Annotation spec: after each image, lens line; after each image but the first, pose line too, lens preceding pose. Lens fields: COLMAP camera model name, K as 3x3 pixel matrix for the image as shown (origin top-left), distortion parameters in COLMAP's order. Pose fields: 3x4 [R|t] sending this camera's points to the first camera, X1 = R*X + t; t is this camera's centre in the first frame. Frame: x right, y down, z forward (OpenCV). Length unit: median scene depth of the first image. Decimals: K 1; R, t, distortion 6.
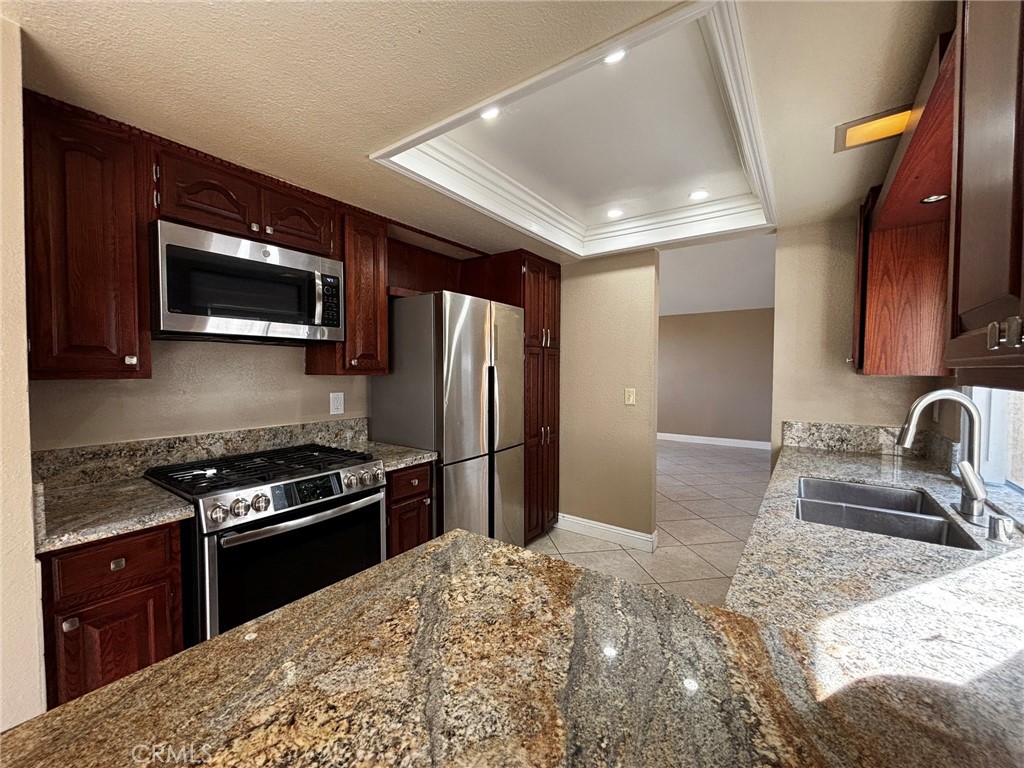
lens RADIAL K [[415.8, 0, 512.1], [0, 415.8, 382.6], [0, 0, 1]] dist [-0.000681, 0.000239]
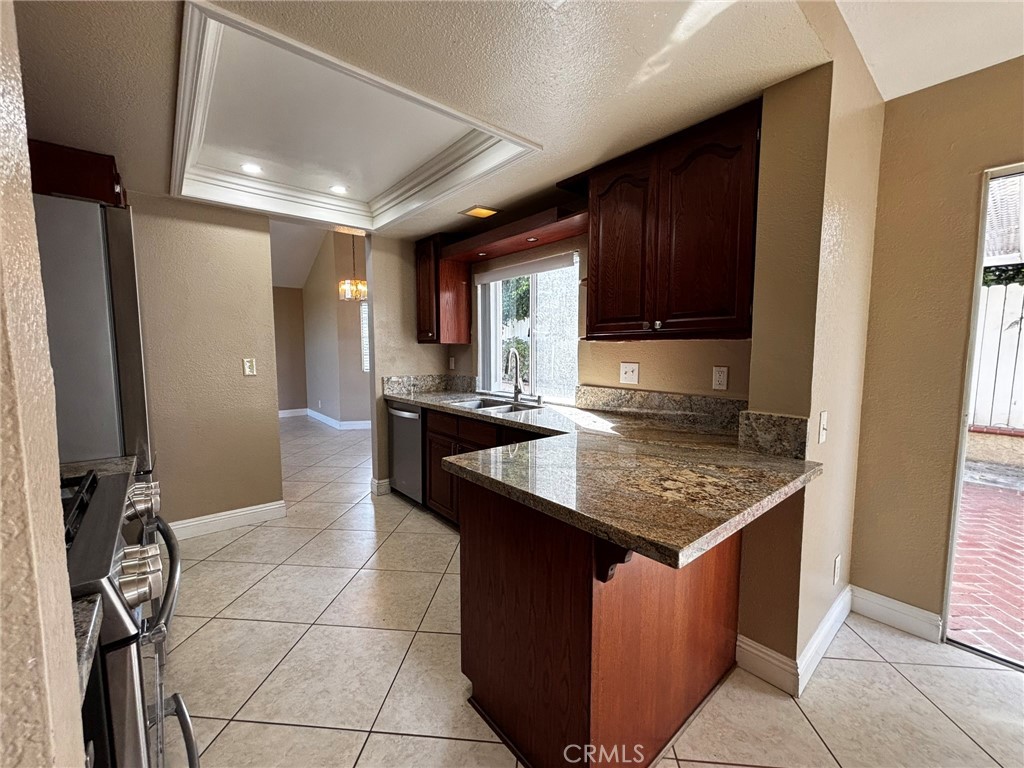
lens RADIAL K [[415.8, 0, 511.6], [0, 415.8, 384.8], [0, 0, 1]] dist [-0.000681, 0.000239]
pose [[0.244869, -0.084451, 0.965871, -0.510628], [0.030101, 0.996381, 0.079487, 0.017461], [-0.969089, 0.009610, 0.246525, 0.201728]]
